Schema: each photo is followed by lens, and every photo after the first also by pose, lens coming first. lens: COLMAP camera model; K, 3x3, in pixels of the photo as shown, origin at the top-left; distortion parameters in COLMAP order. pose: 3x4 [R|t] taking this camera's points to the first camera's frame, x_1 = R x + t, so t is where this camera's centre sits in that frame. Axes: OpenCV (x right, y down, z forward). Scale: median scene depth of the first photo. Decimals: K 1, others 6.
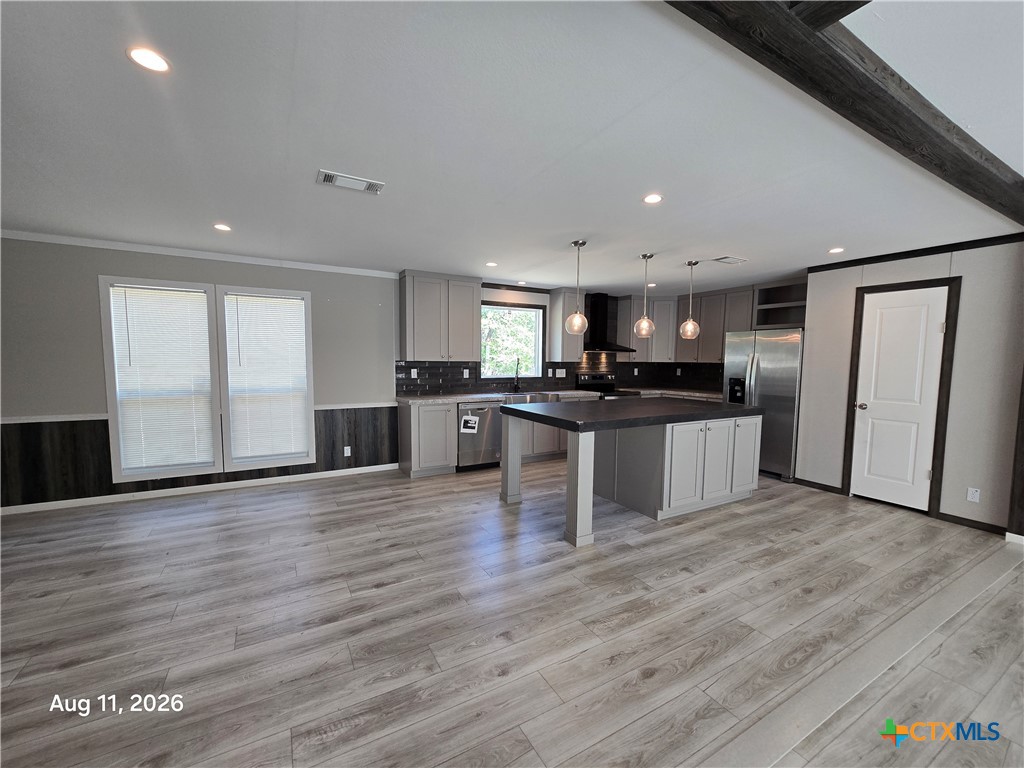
lens RADIAL K [[421.7, 0, 516.8], [0, 421.7, 391.8], [0, 0, 1]] dist [-0.002254, 0.000528]
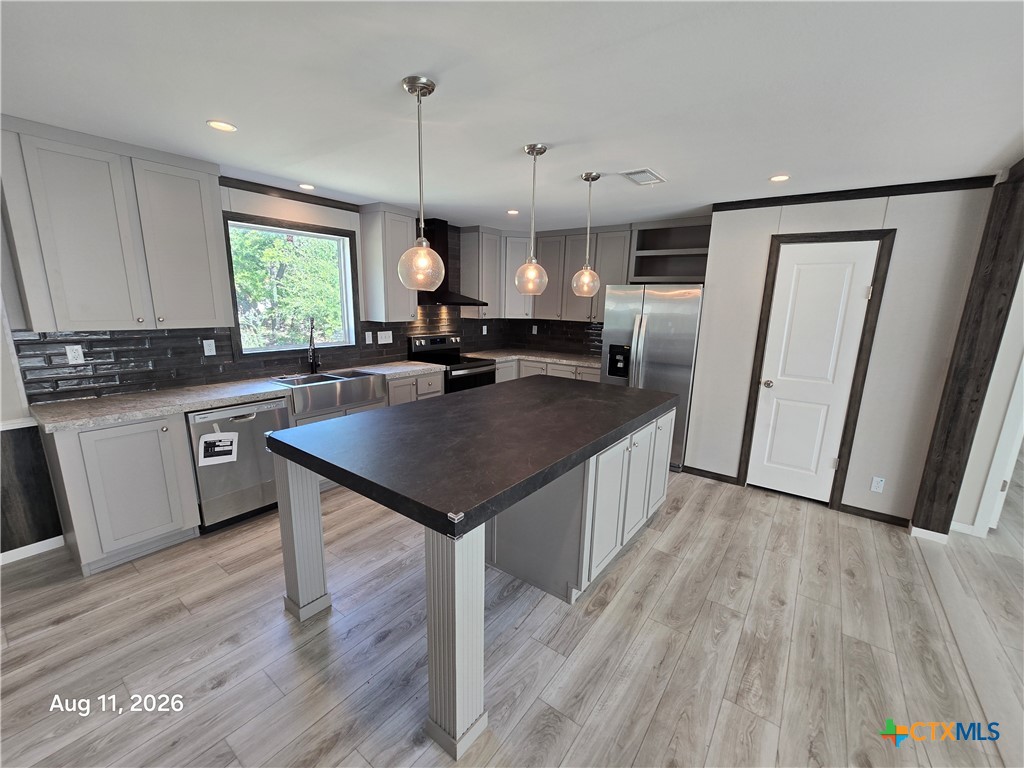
lens RADIAL K [[421.7, 0, 516.8], [0, 421.7, 391.8], [0, 0, 1]] dist [-0.002254, 0.000528]
pose [[0.914784, -0.074006, 0.397106, 0.027804], [0.017725, 0.989481, 0.143571, -0.064153], [-0.403554, -0.124297, 0.906473, 0.361328]]
